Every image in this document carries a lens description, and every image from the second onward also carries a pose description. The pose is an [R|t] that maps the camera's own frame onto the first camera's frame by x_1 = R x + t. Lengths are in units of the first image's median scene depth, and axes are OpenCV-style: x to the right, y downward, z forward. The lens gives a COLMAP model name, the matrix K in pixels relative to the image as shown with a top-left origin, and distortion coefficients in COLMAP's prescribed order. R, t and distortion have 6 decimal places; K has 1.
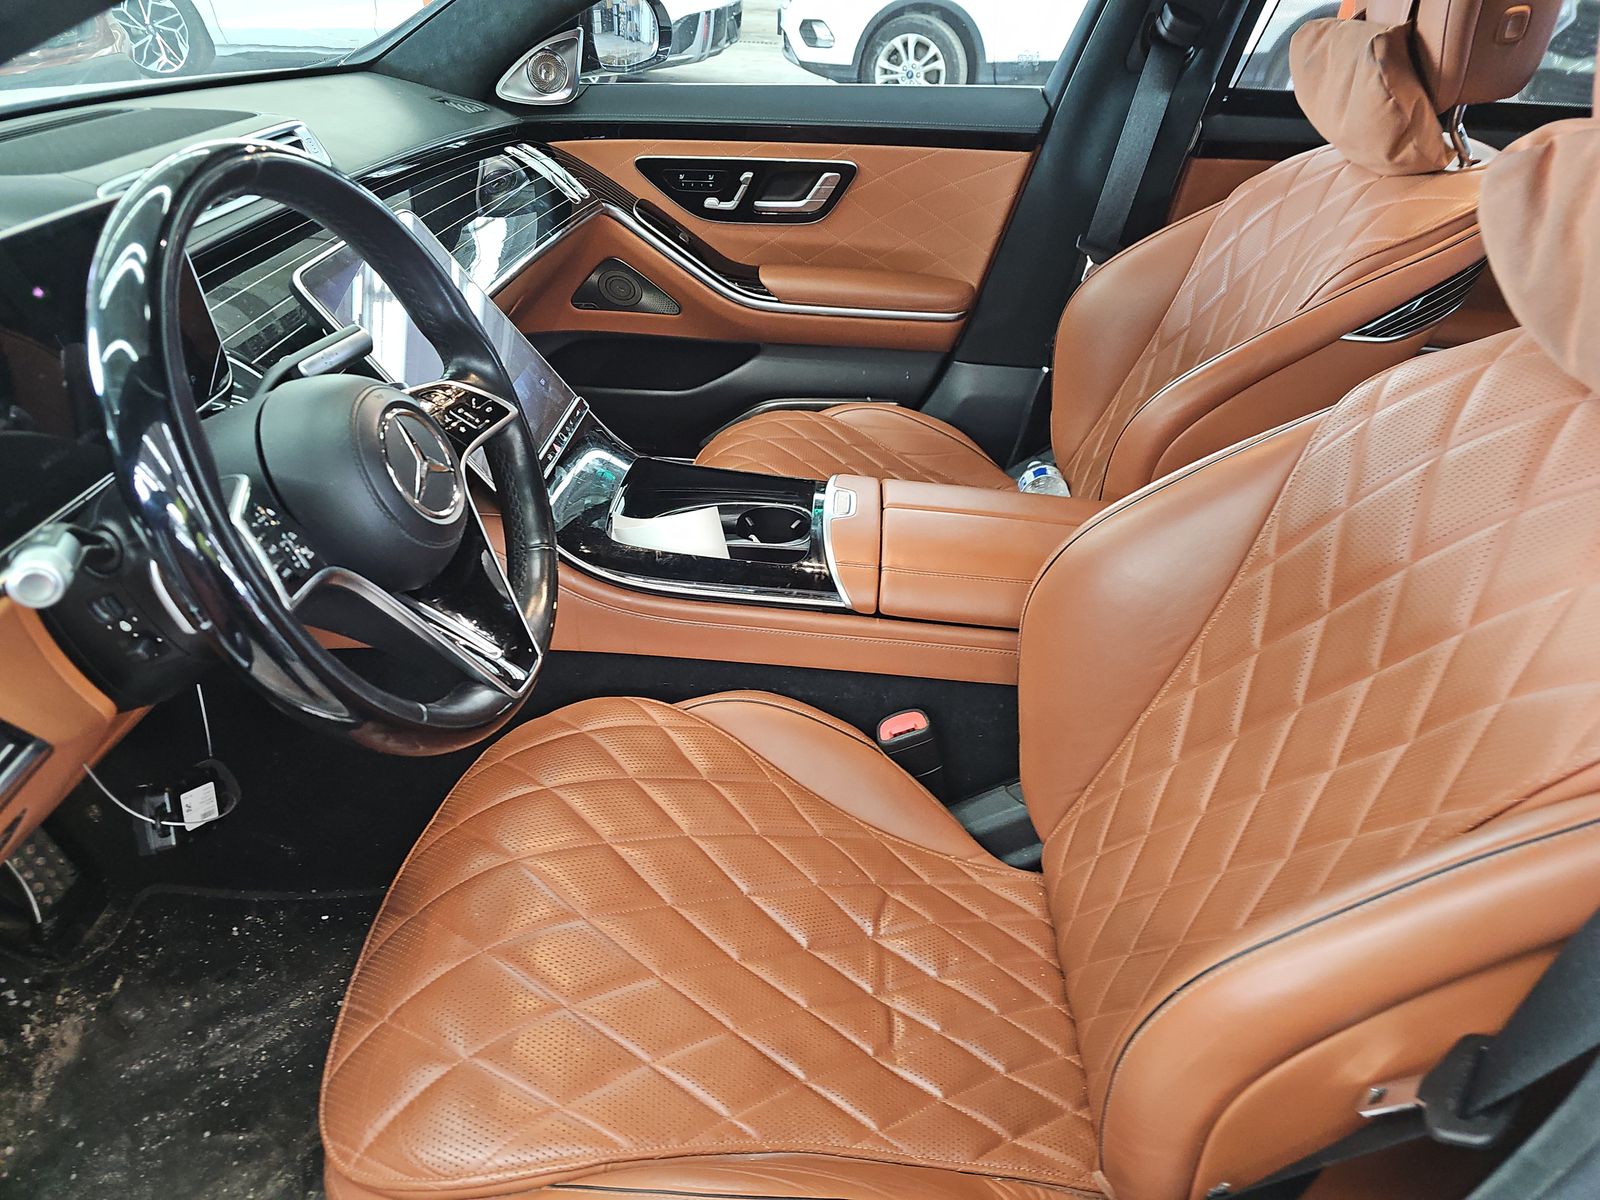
lens RADIAL K [[1099.9, 0, 780.2], [0, 1099.9, 633.6], [0, 0, 1]] dist [0.040106, -0.035077]
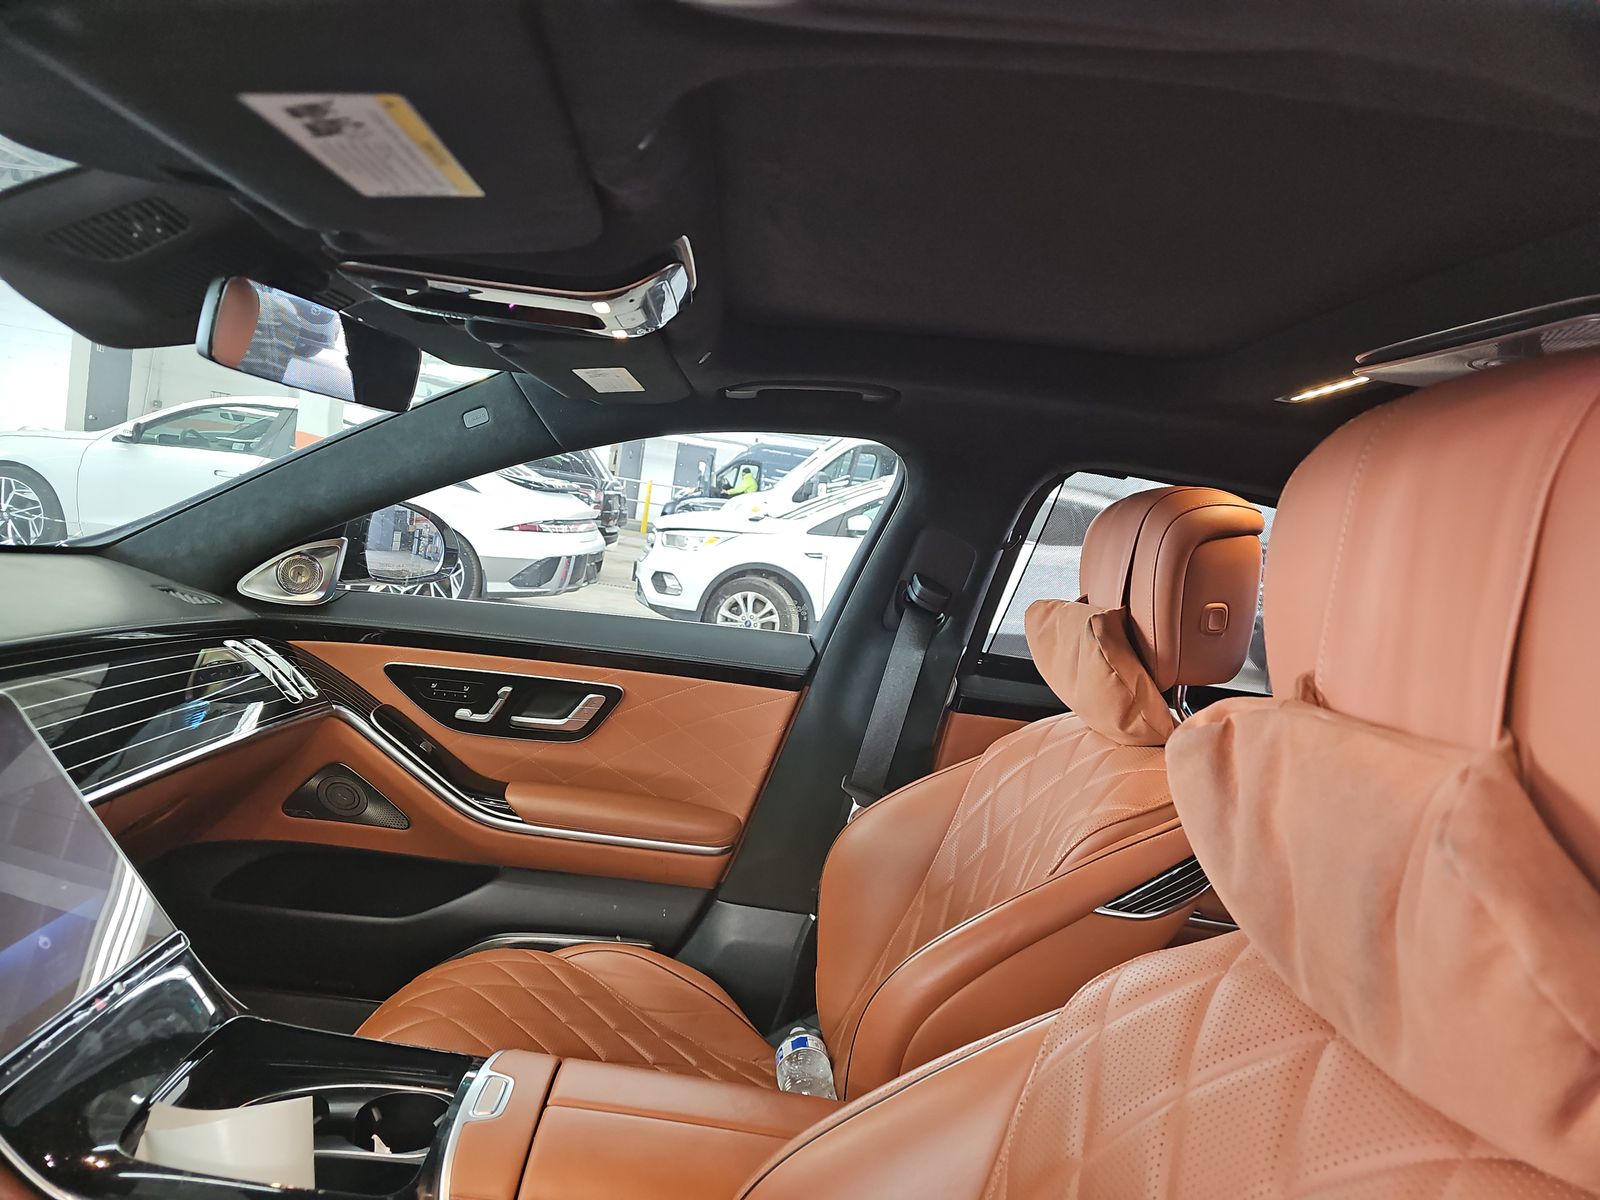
lens RADIAL K [[1099.9, 0, 815.5], [0, 1099.9, 574.2], [0, 0, 1]] dist [0.040106, -0.035077]
pose [[0.985241, 0.099675, 0.139155, 0.095876], [-0.018627, 0.870570, -0.491692, -0.043468], [-0.170154, 0.481843, 0.859578, 0.101403]]
